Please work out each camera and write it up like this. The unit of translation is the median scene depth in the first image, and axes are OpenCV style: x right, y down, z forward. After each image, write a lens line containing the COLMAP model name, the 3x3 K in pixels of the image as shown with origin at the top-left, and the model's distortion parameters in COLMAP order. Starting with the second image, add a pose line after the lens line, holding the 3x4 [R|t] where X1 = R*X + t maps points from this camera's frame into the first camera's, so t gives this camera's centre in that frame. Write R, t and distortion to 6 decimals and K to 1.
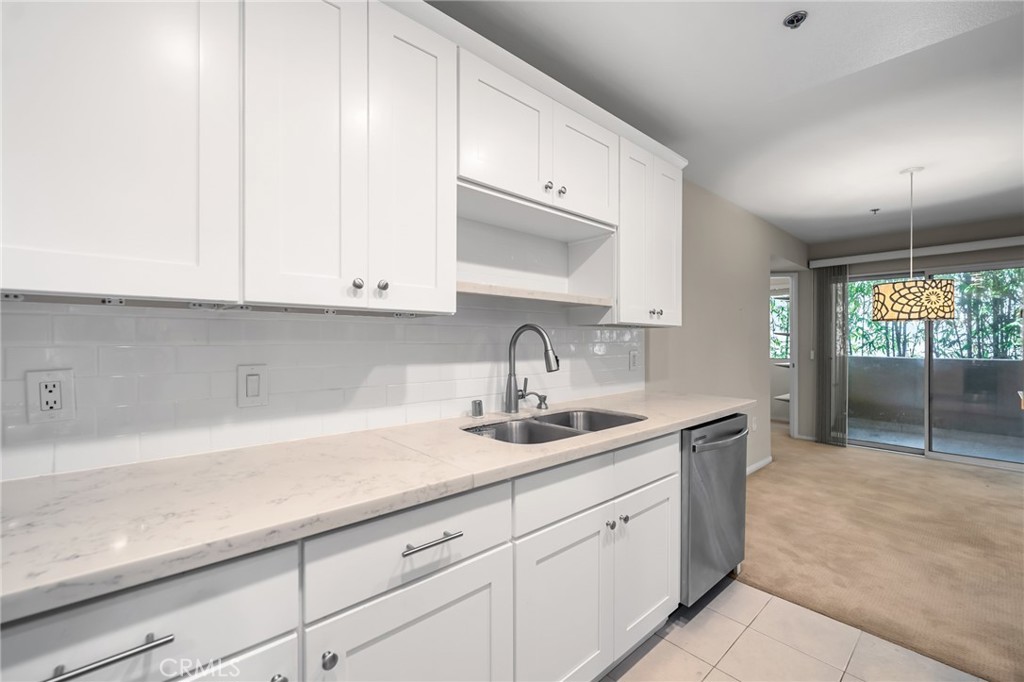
lens RADIAL K [[417.3, 0, 513.5], [0, 417.3, 344.3], [0, 0, 1]] dist [-0.000692, -0.000814]
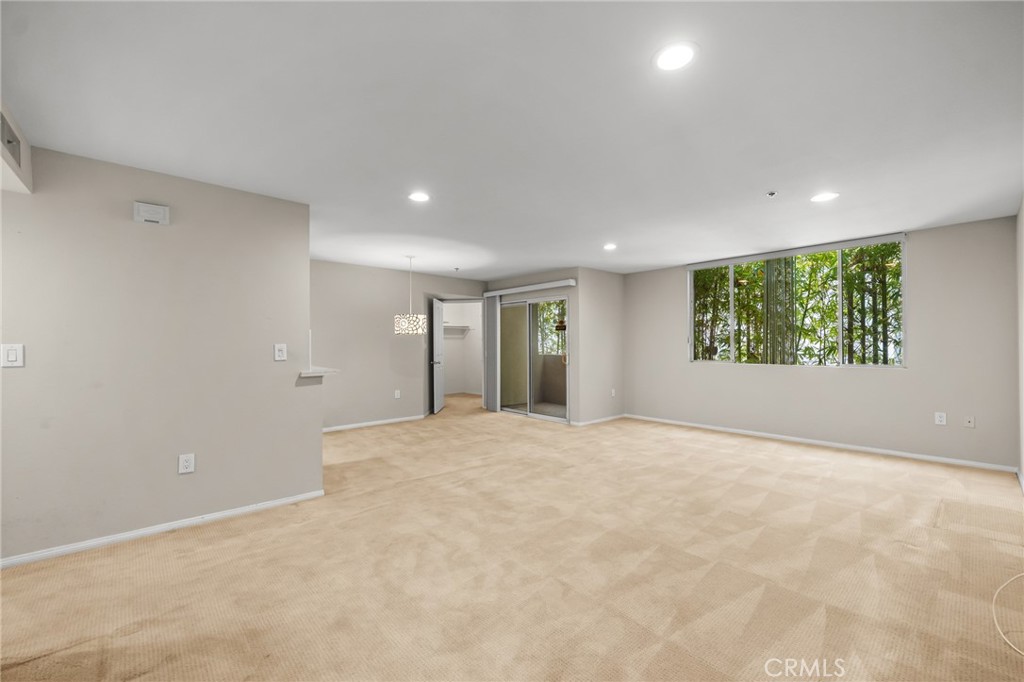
lens RADIAL K [[417.3, 0, 512.8], [0, 417.3, 341.8], [0, 0, 1]] dist [-0.000692, -0.000814]
pose [[0.999889, -0.003426, 0.014503, 1.497414], [0.003608, 0.999915, -0.012528, 0.004023], [-0.014459, 0.012578, 0.999816, -1.006711]]
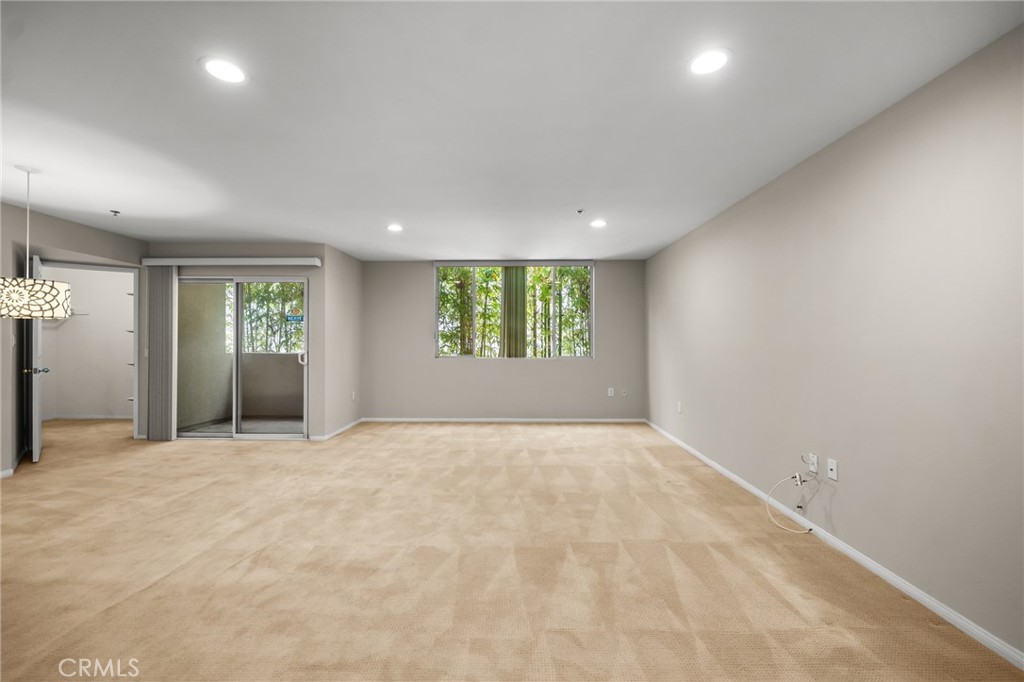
lens RADIAL K [[417.3, 0, 512.2], [0, 417.3, 338.4], [0, 0, 1]] dist [-0.000692, -0.000814]
pose [[0.668965, 0.005447, 0.743274, 1.061744], [0.002193, 0.999954, -0.009302, 0.004581], [-0.743291, 0.007853, 0.668923, -0.582553]]
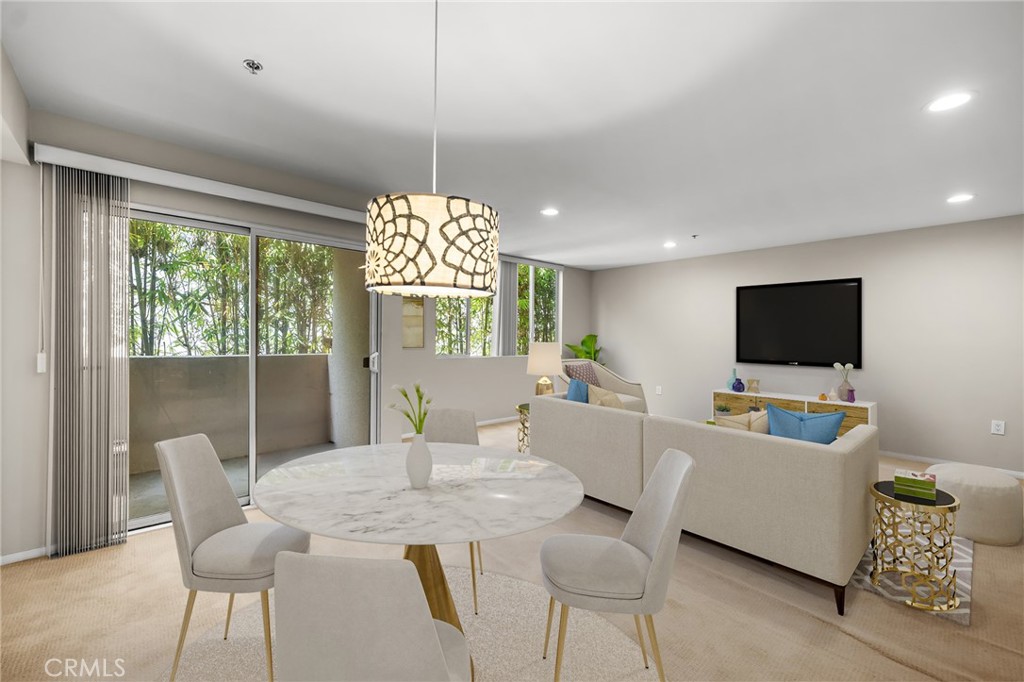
lens RADIAL K [[417.3, 0, 512.7], [0, 417.3, 338.0], [0, 0, 1]] dist [-0.000692, -0.000814]
pose [[-0.021685, -0.003395, 0.999759, 0.519638], [-0.007161, 0.999969, 0.003240, -0.009705], [-0.999739, -0.007089, -0.021708, 0.985707]]
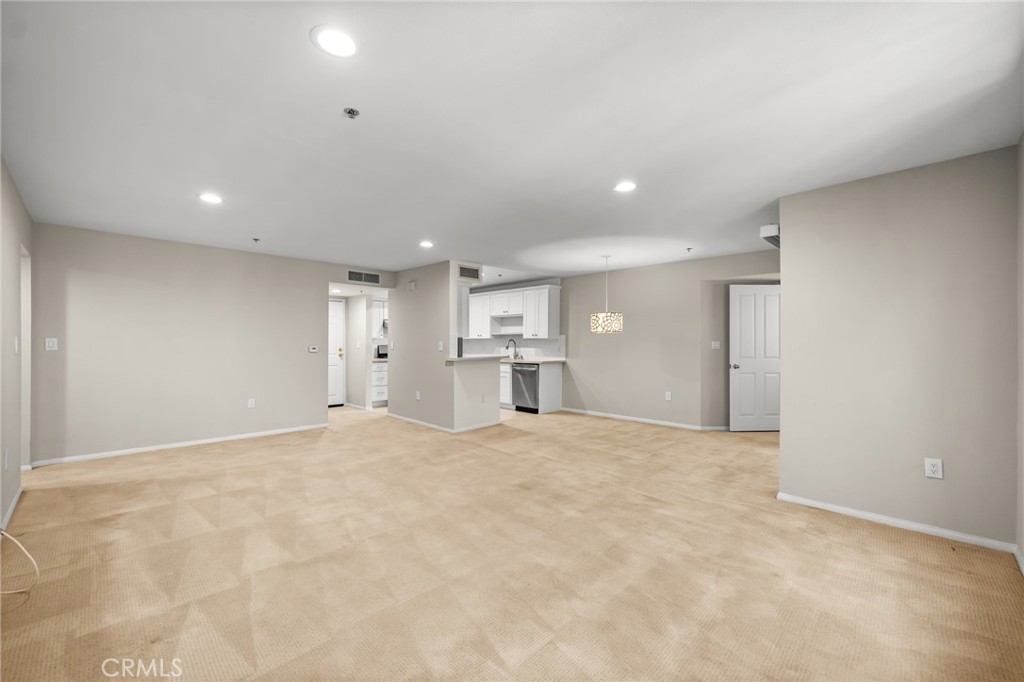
lens RADIAL K [[417.3, 0, 509.1], [0, 417.3, 340.0], [0, 0, 1]] dist [-0.000692, -0.000814]
pose [[0.072961, -0.005293, -0.997321, 3.075166], [-0.007561, 0.999954, -0.005860, -0.008329], [0.997306, 0.007969, 0.072918, 0.428250]]
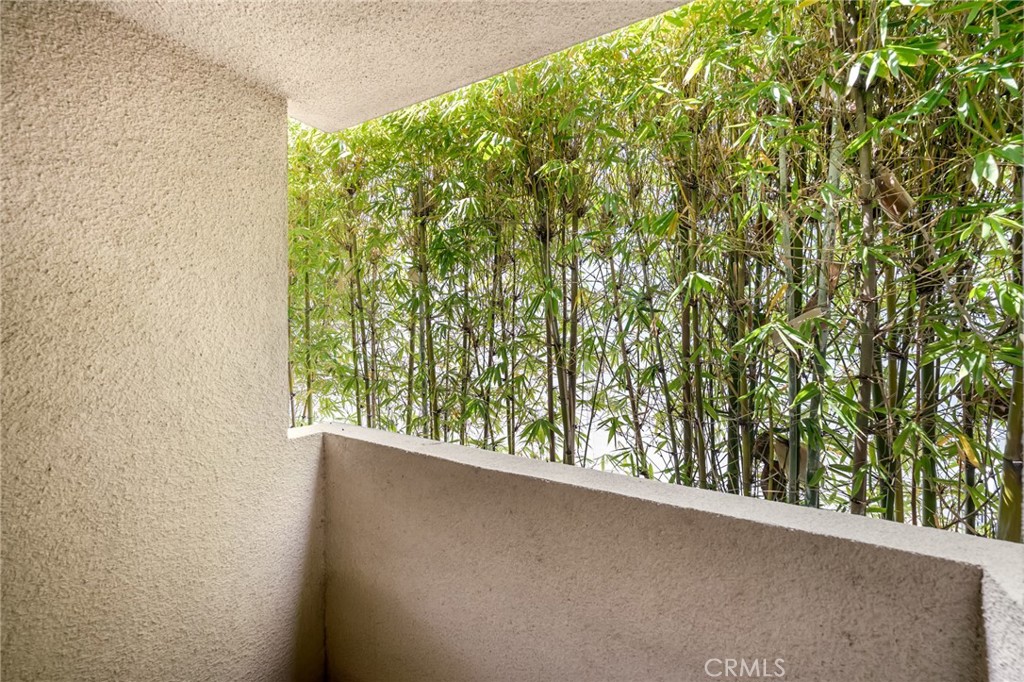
lens RADIAL K [[417.3, 0, 510.1], [0, 417.3, 336.6], [0, 0, 1]] dist [-0.000692, -0.000814]
pose [[0.946344, -0.004262, 0.323134, 1.849392], [0.000768, 0.999940, 0.010941, -0.097077], [-0.323161, -0.010106, 0.946290, 1.526224]]
